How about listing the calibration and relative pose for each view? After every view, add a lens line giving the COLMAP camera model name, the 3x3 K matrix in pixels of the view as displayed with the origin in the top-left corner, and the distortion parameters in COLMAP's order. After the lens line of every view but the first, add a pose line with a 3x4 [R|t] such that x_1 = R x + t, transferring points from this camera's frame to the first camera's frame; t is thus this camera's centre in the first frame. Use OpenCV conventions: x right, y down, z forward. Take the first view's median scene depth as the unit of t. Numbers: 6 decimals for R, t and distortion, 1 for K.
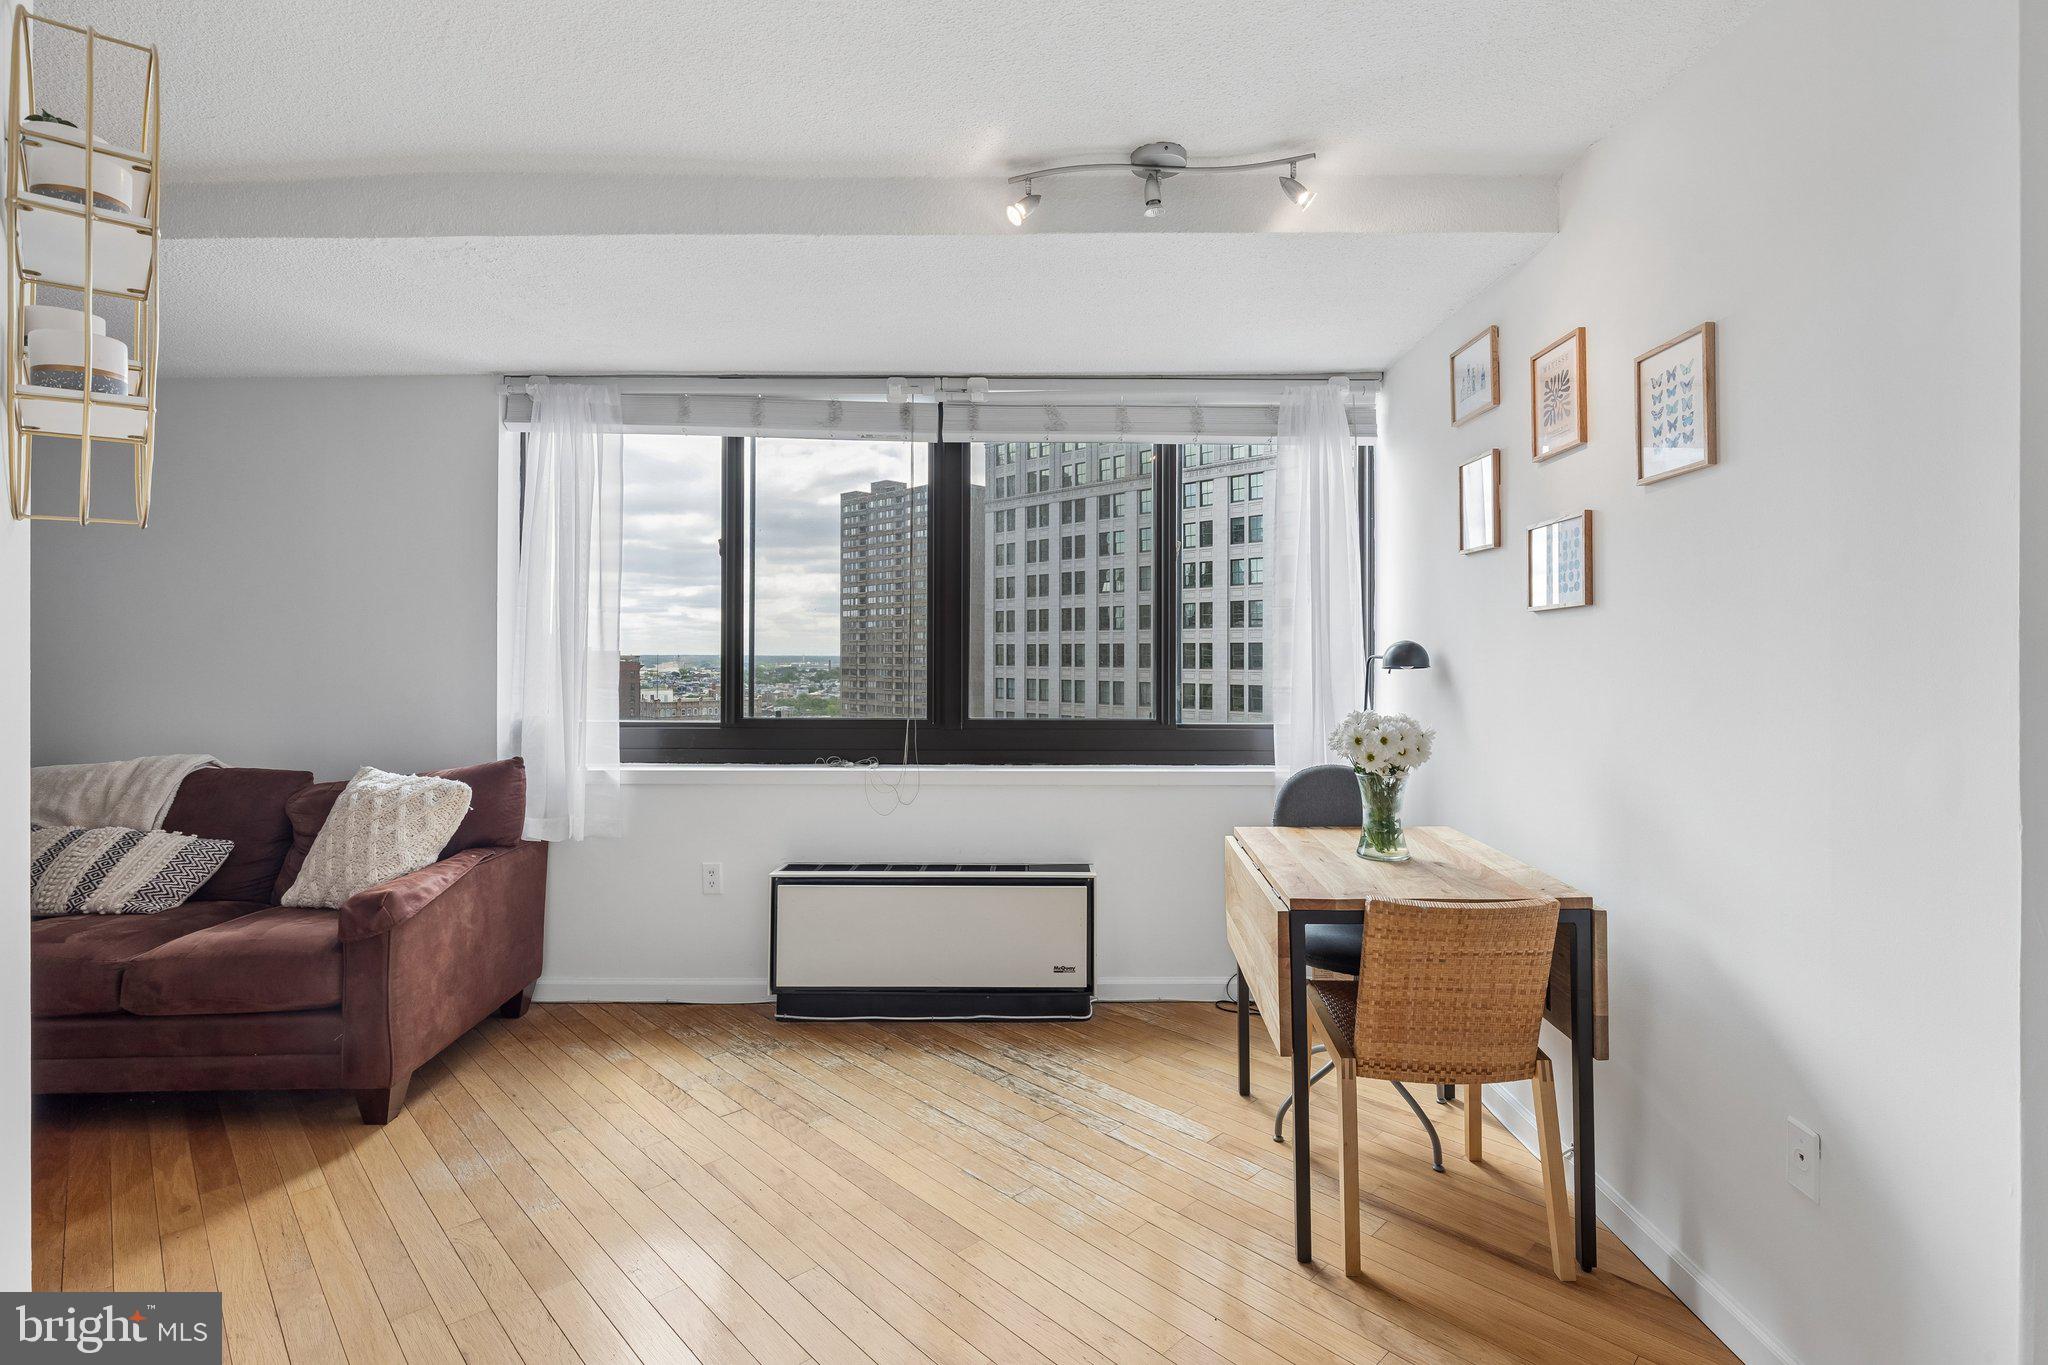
lens RADIAL K [[975.5, 0, 1024.0], [0, 975.5, 649.8], [0, 0, 1]] dist [-0.005078, -0.000453]
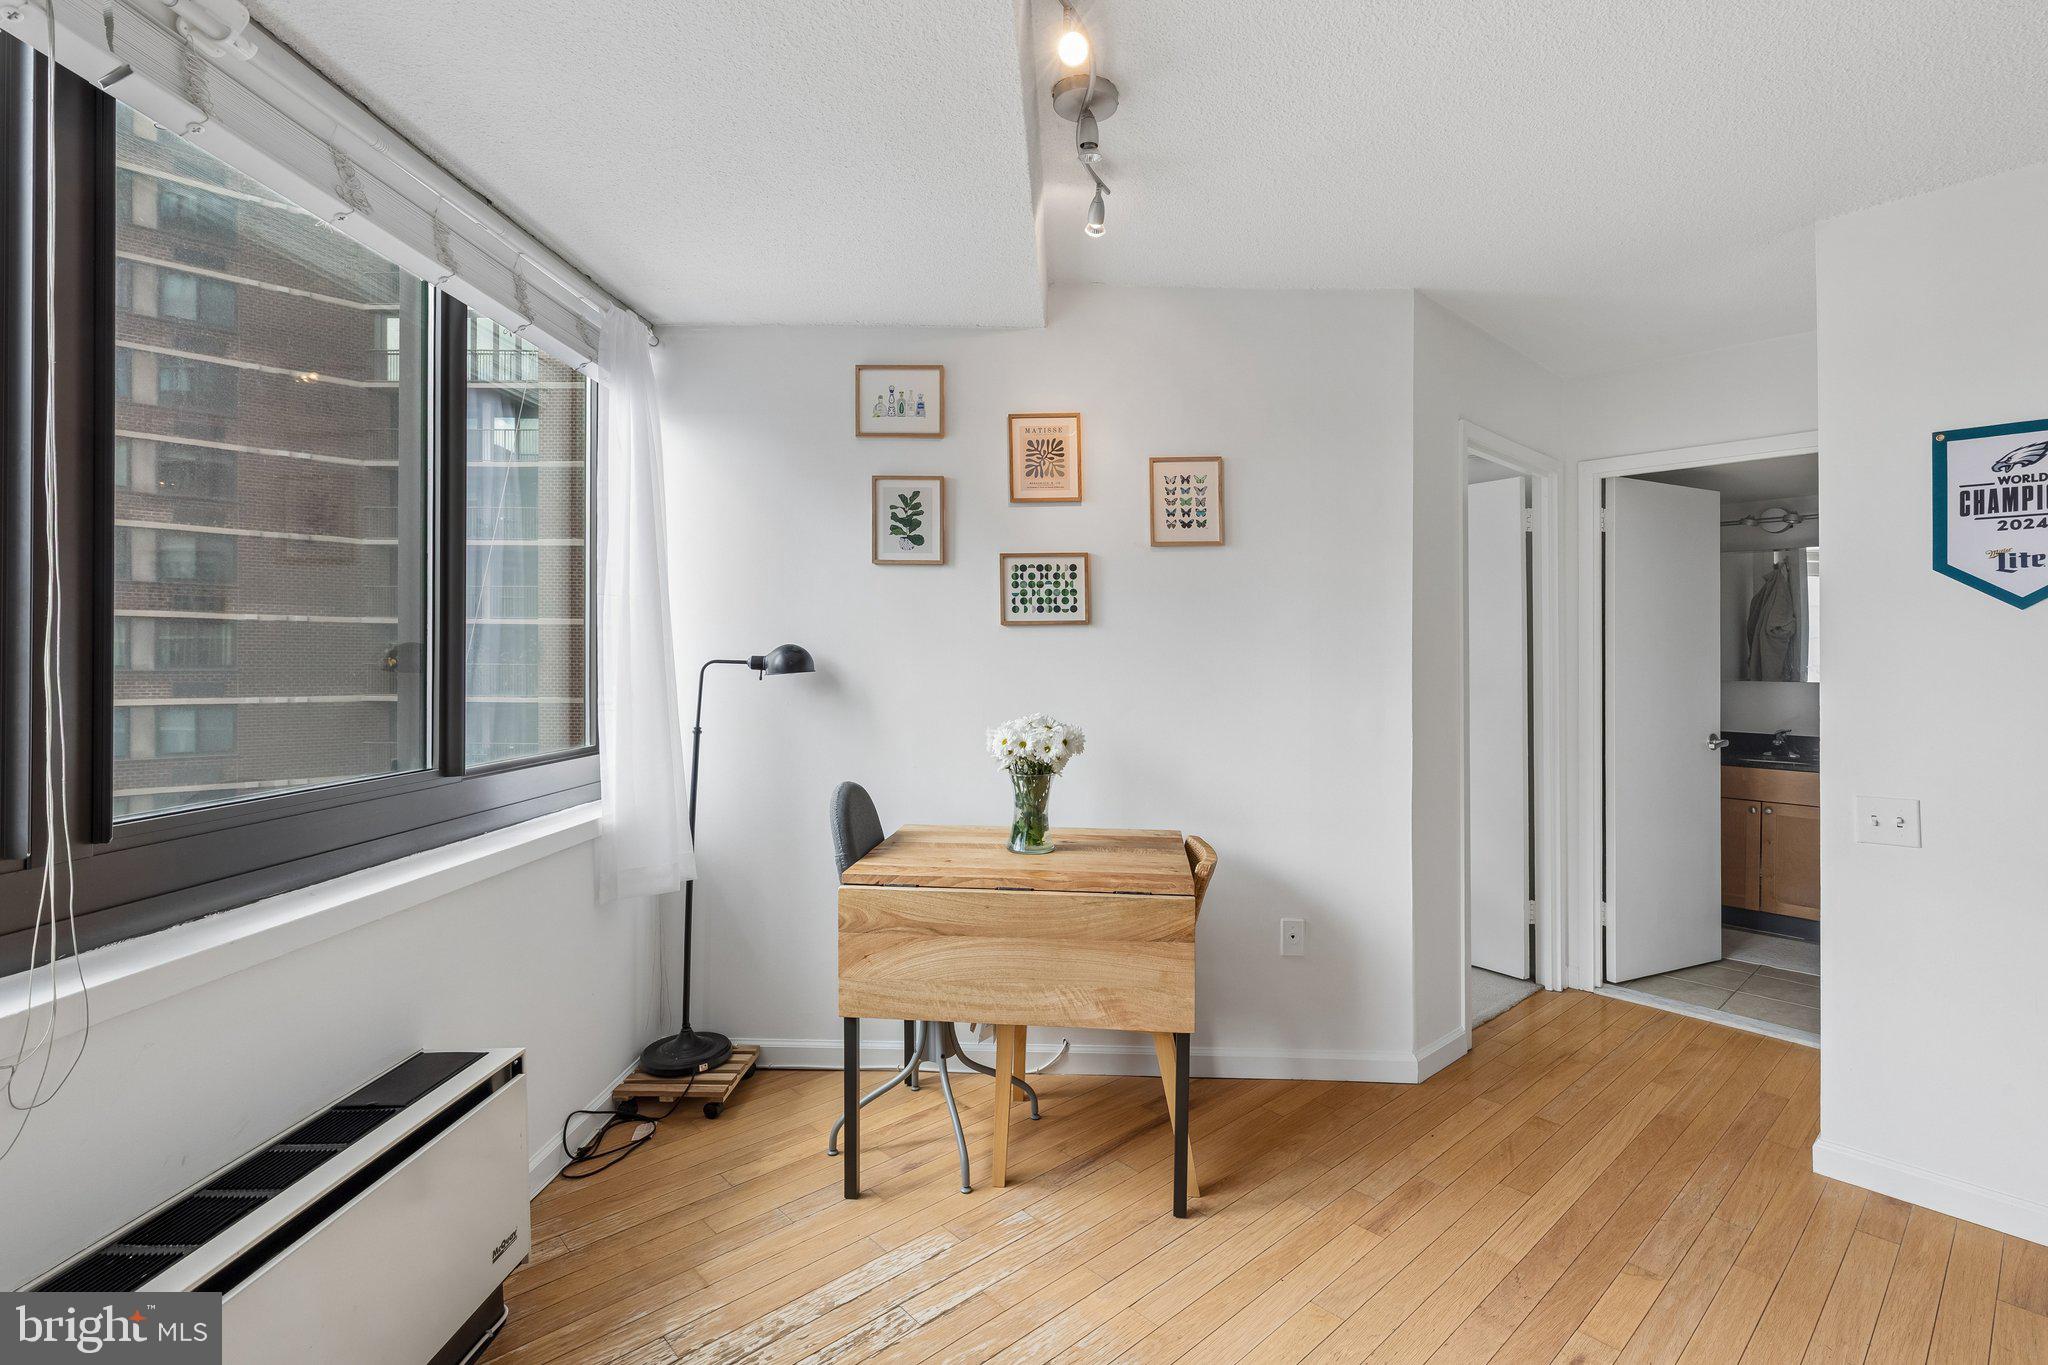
lens RADIAL K [[932.2, 0, 1062.9], [0, 932.2, 645.6], [0, 0, 1]] dist [0.009825, -0.001202]
pose [[0.024342, 0.006154, 0.999685, -0.791975], [-0.010238, 0.999930, -0.005907, -0.009912], [-0.999651, -0.010091, 0.024403, 1.134081]]
